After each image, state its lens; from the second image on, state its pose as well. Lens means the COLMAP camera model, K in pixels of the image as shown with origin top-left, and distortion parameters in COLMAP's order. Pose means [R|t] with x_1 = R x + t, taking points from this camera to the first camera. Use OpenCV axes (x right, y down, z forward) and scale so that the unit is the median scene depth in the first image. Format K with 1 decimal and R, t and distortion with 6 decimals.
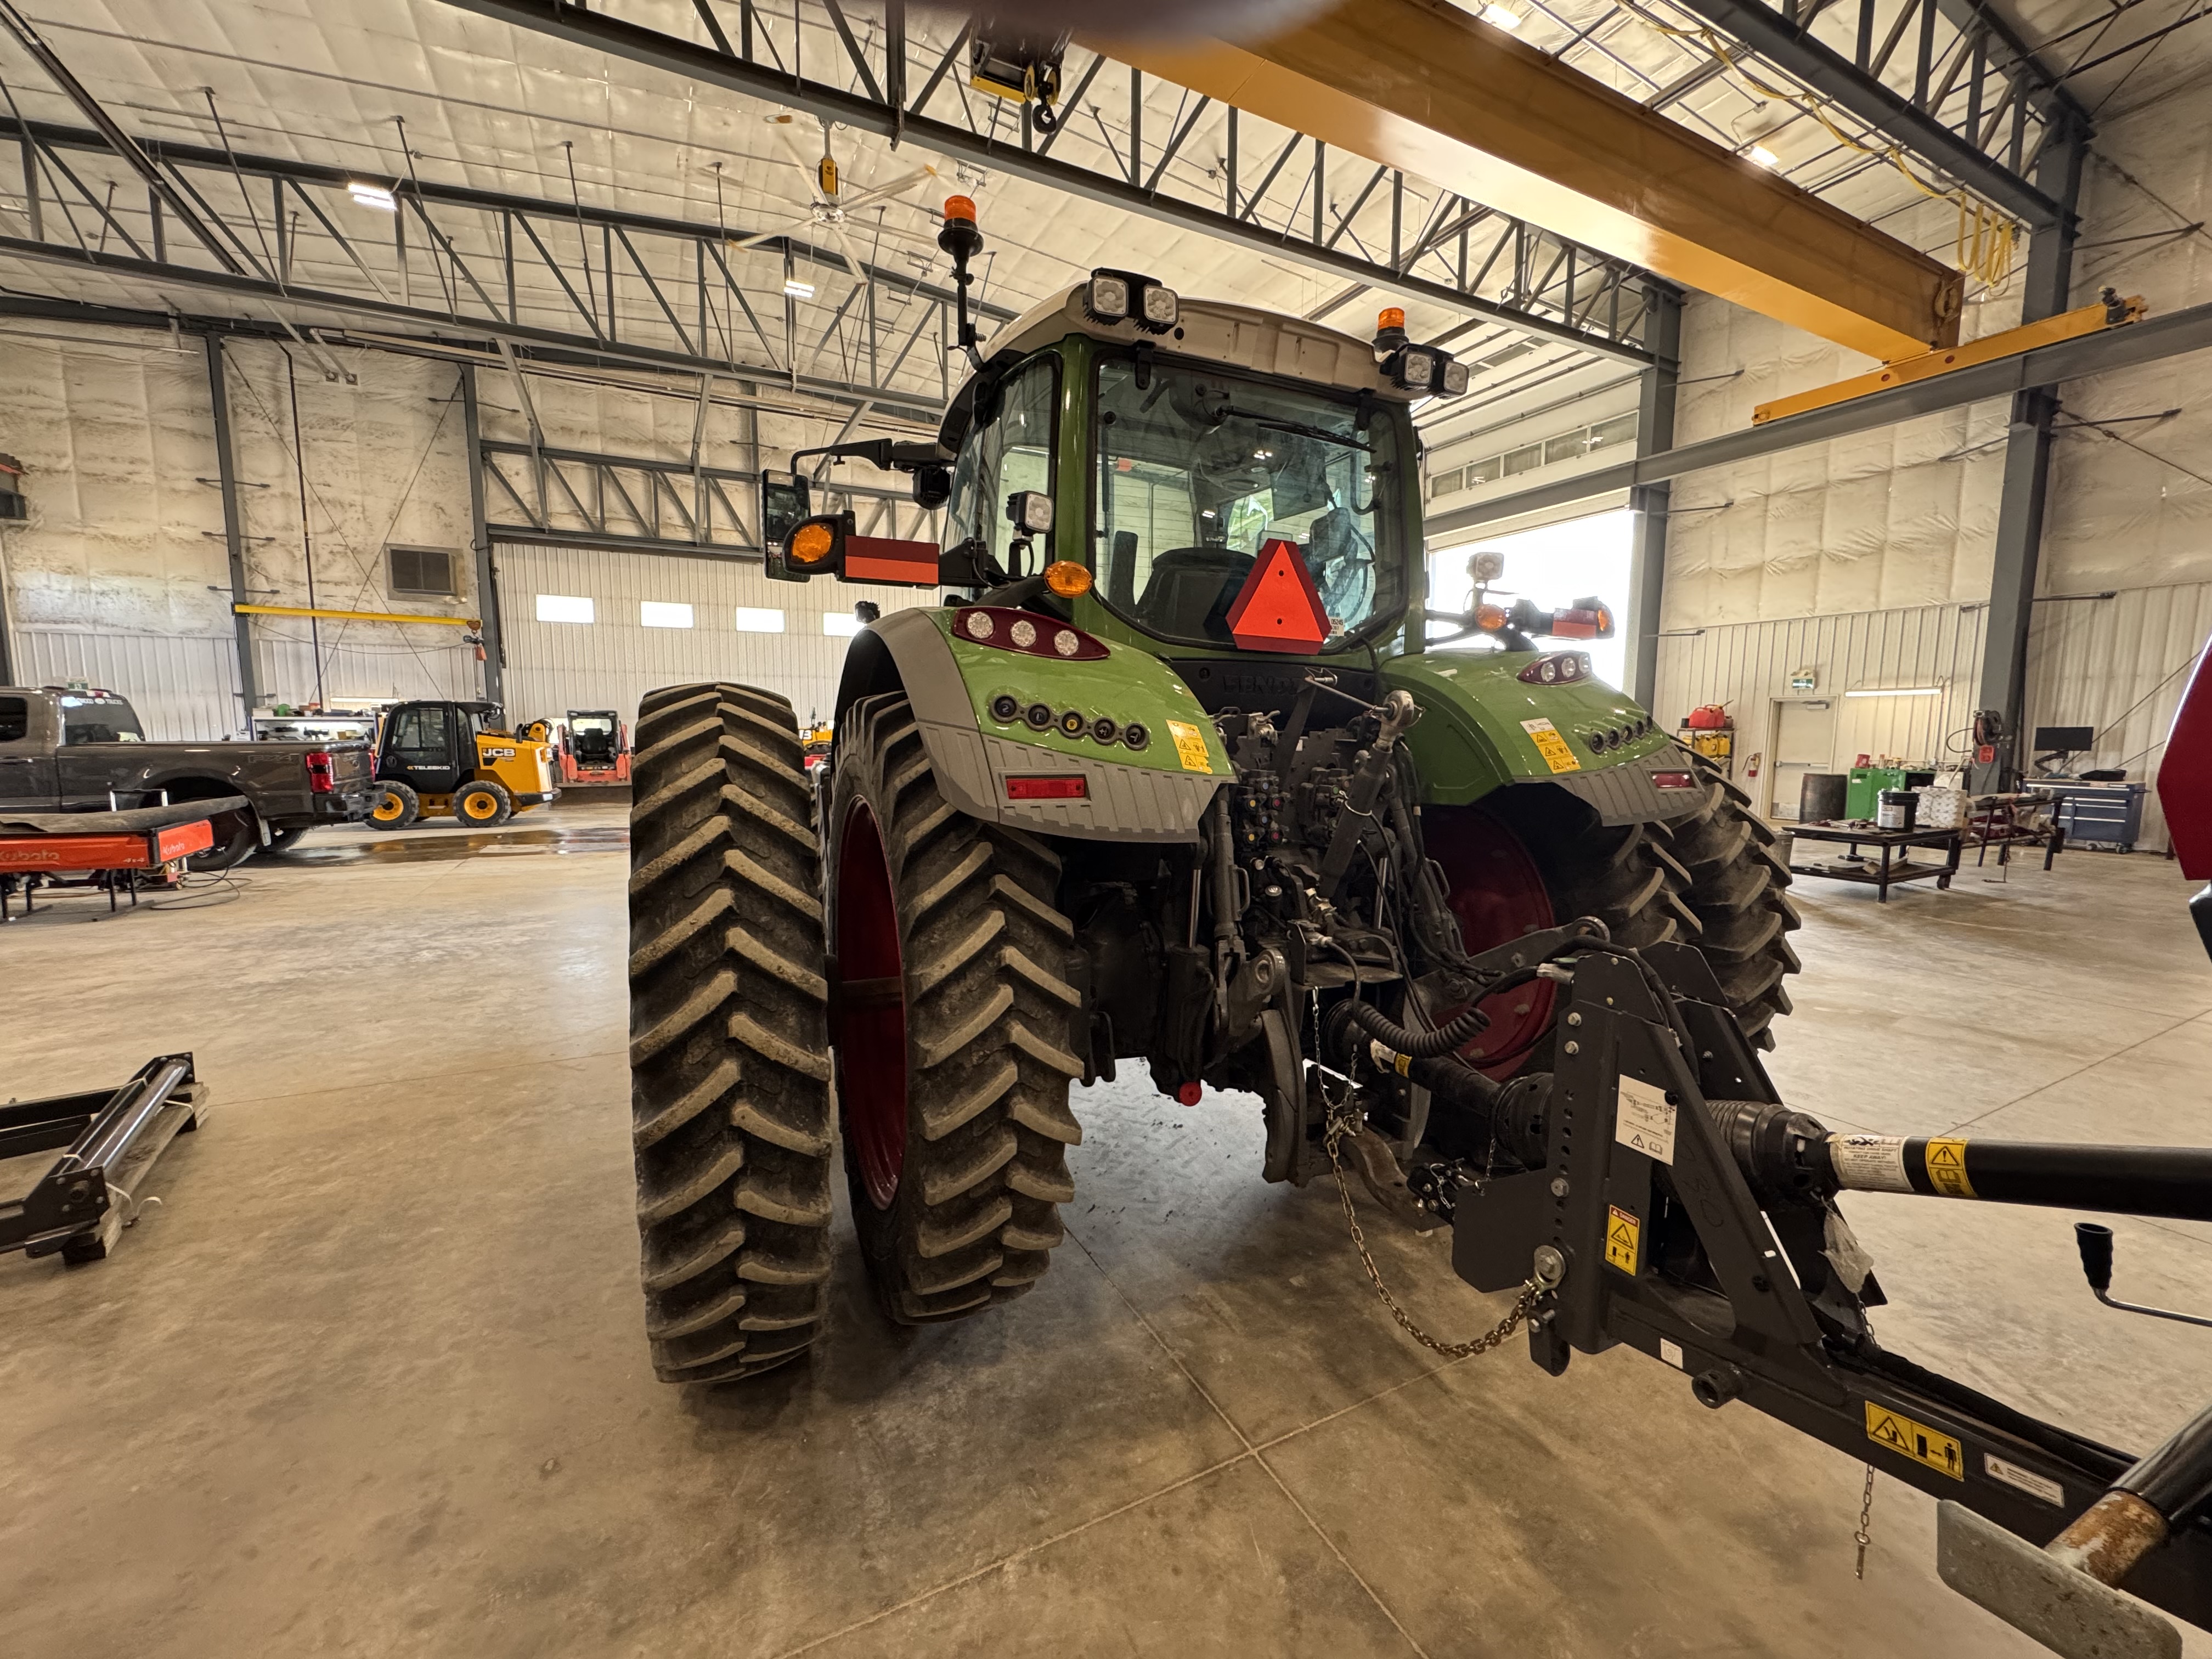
lens RADIAL K [[877.1, 0, 1107.7], [0, 877.1, 829.3], [0, 0, 1]] dist [-0.001901, -0.000286]
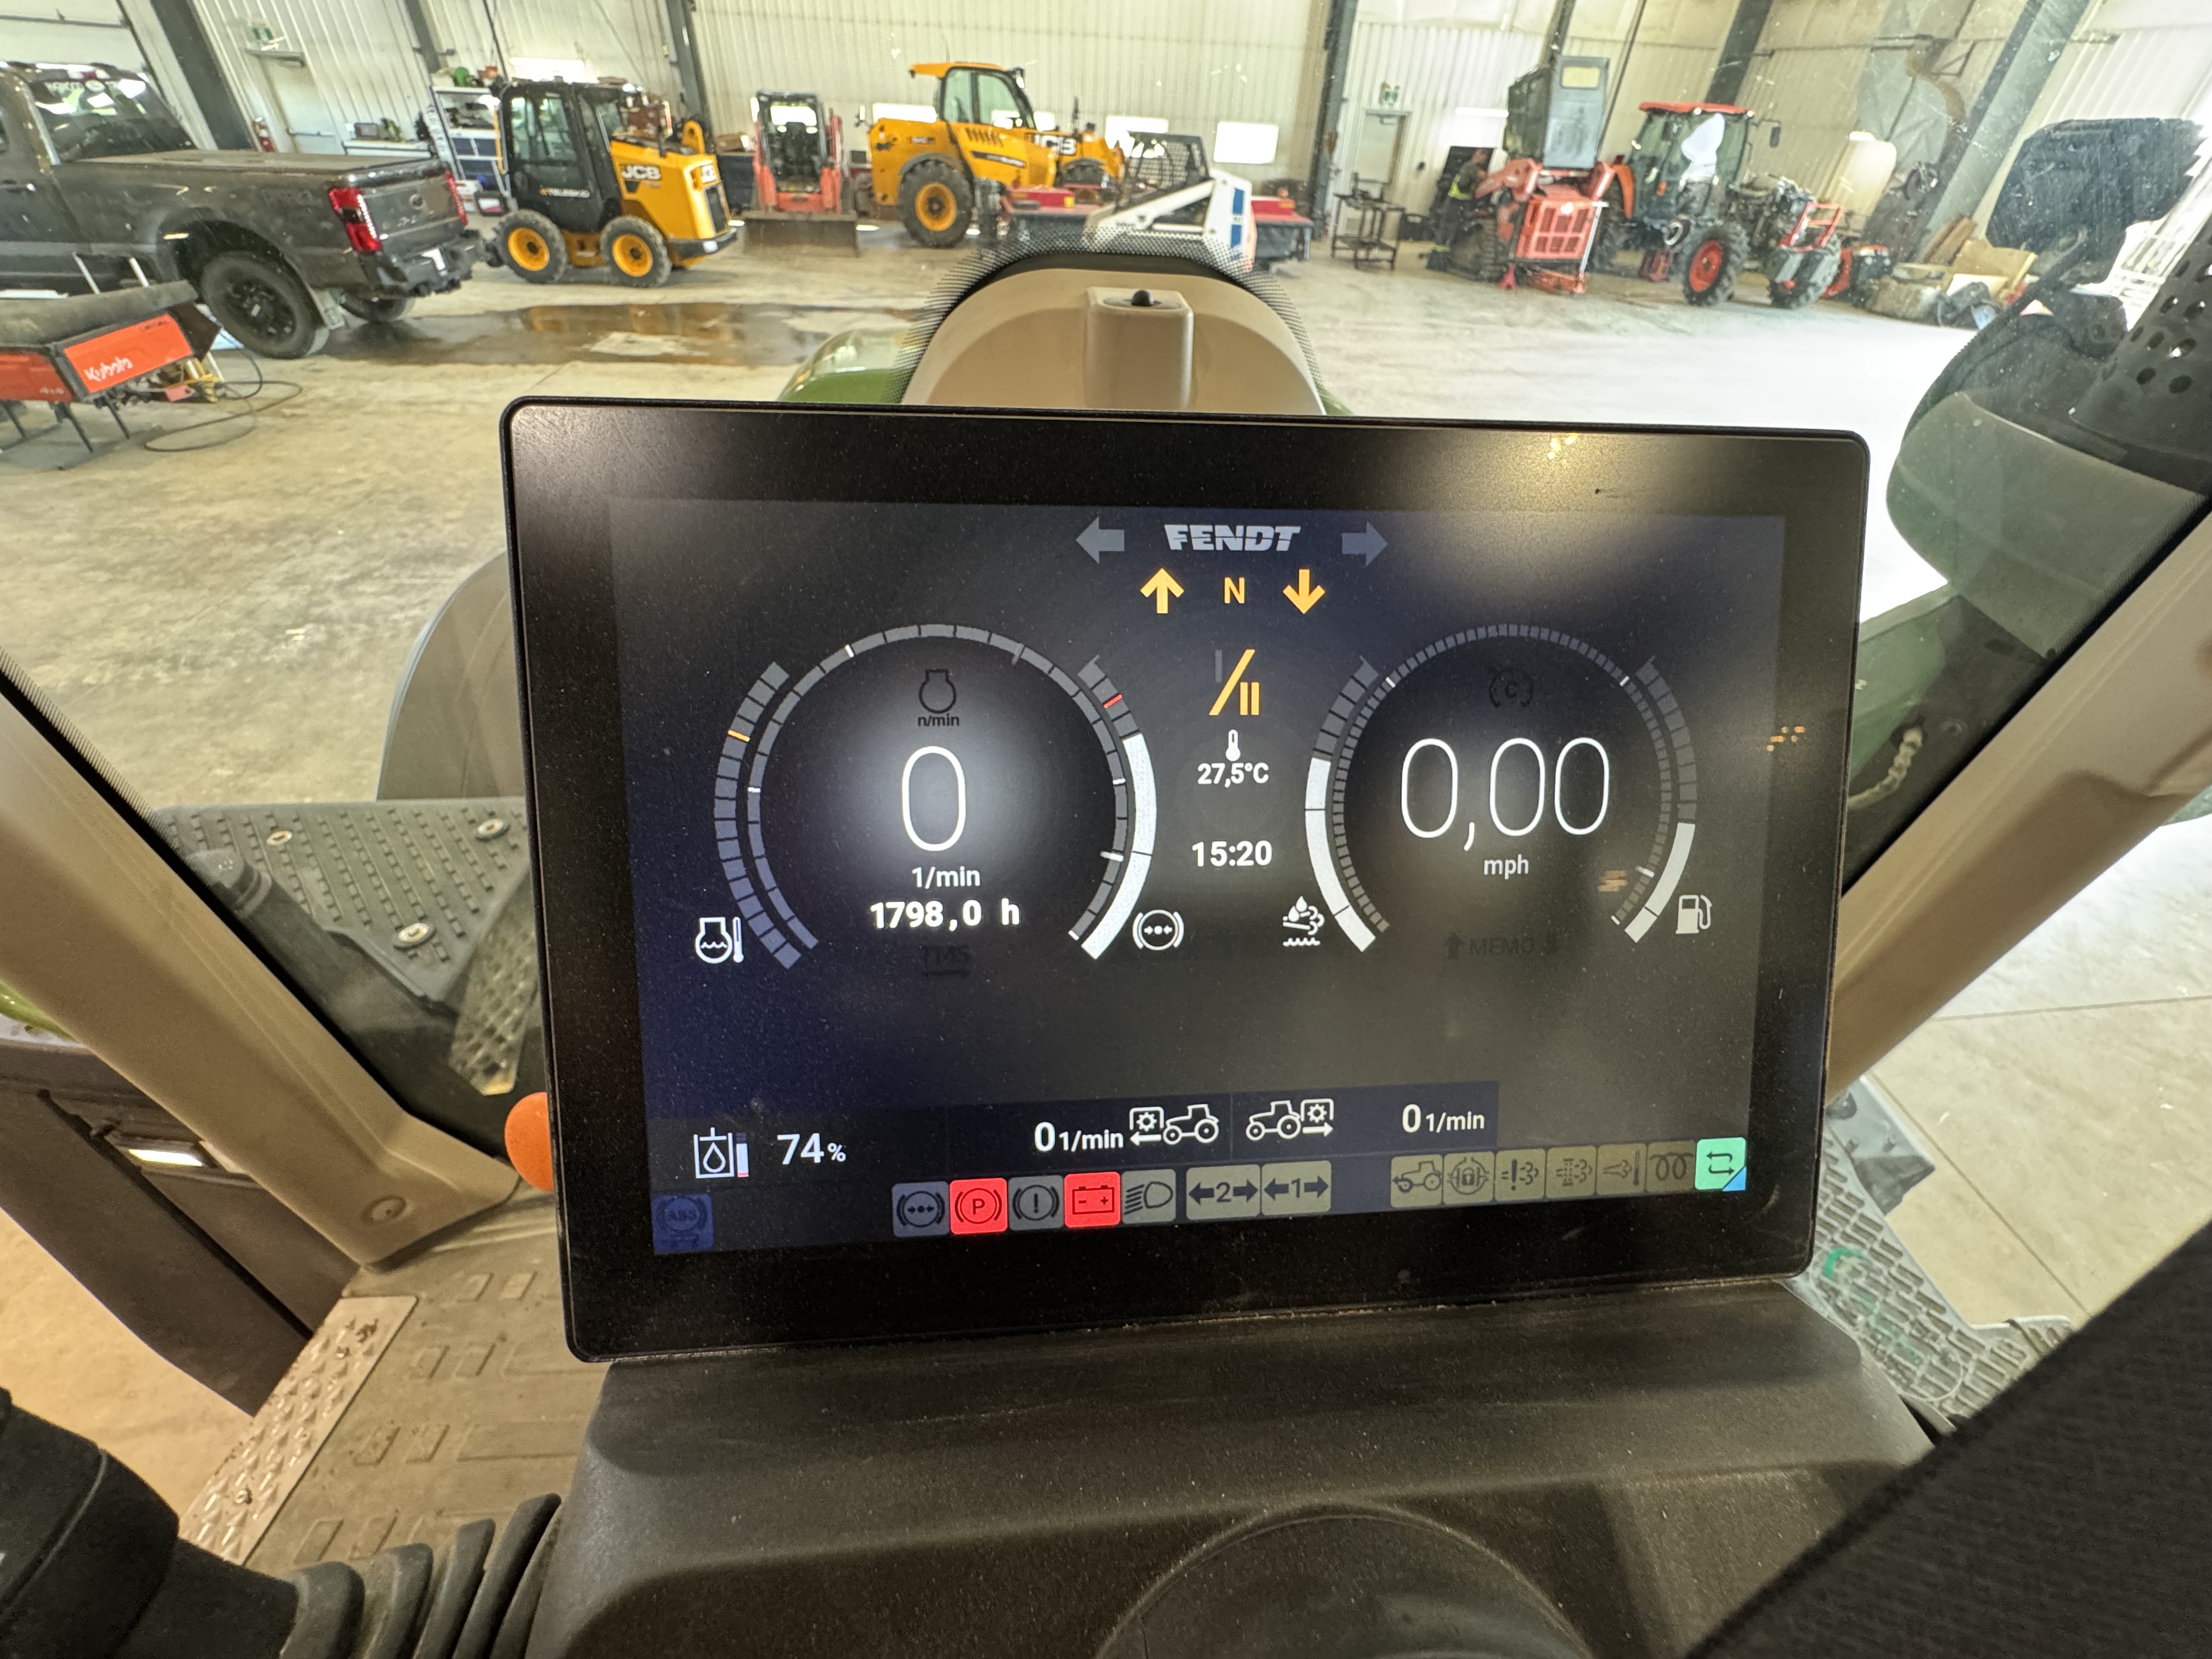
lens RADIAL K [[887.6, 0, 1107.0], [0, 887.6, 831.0], [0, 0, 1]] dist [-0.004235, -0.000526]
pose [[0.936424, 0.250914, -0.245261, 0.002550], [-0.078297, 0.830812, 0.551019, -0.060761], [0.342024, -0.496784, 0.797637, 0.230654]]
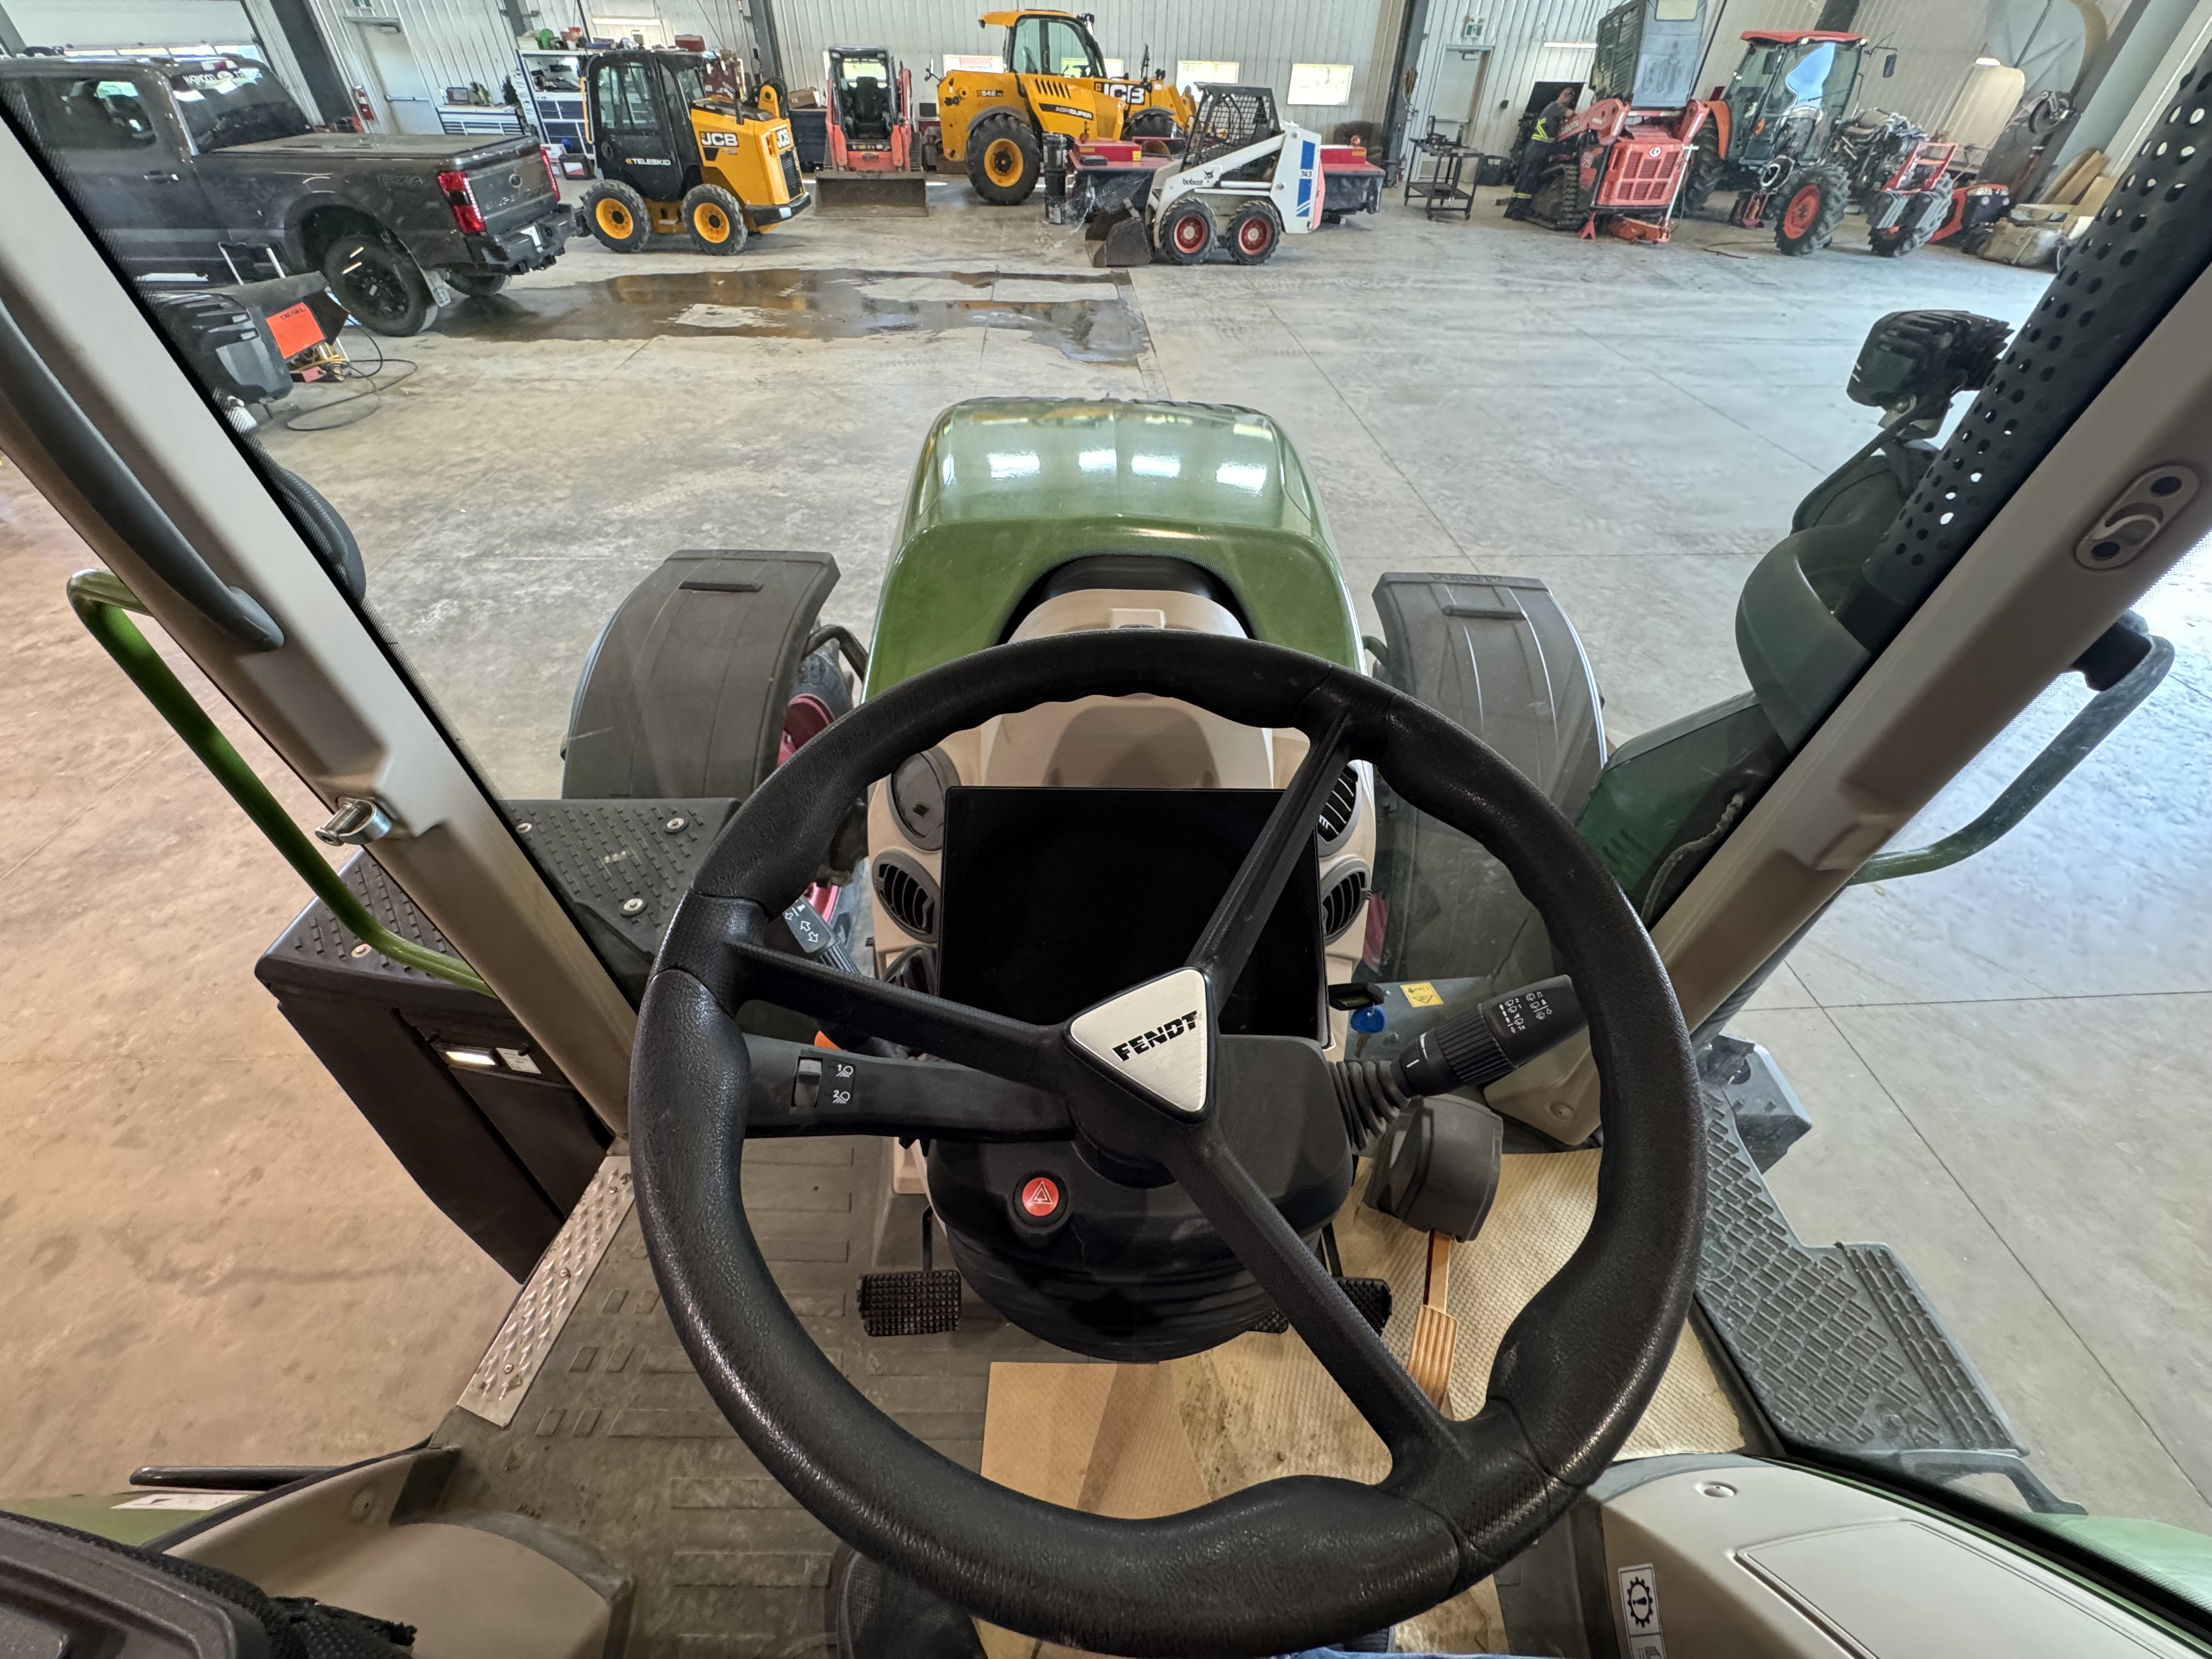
lens RADIAL K [[877.1, 0, 1107.7], [0, 877.1, 829.3], [0, 0, 1]] dist [-0.001901, -0.000286]
pose [[0.914130, 0.285604, -0.287743, 0.007377], [-0.062146, 0.800064, 0.596687, -0.074660], [0.400630, -0.527568, 0.749112, 0.219876]]
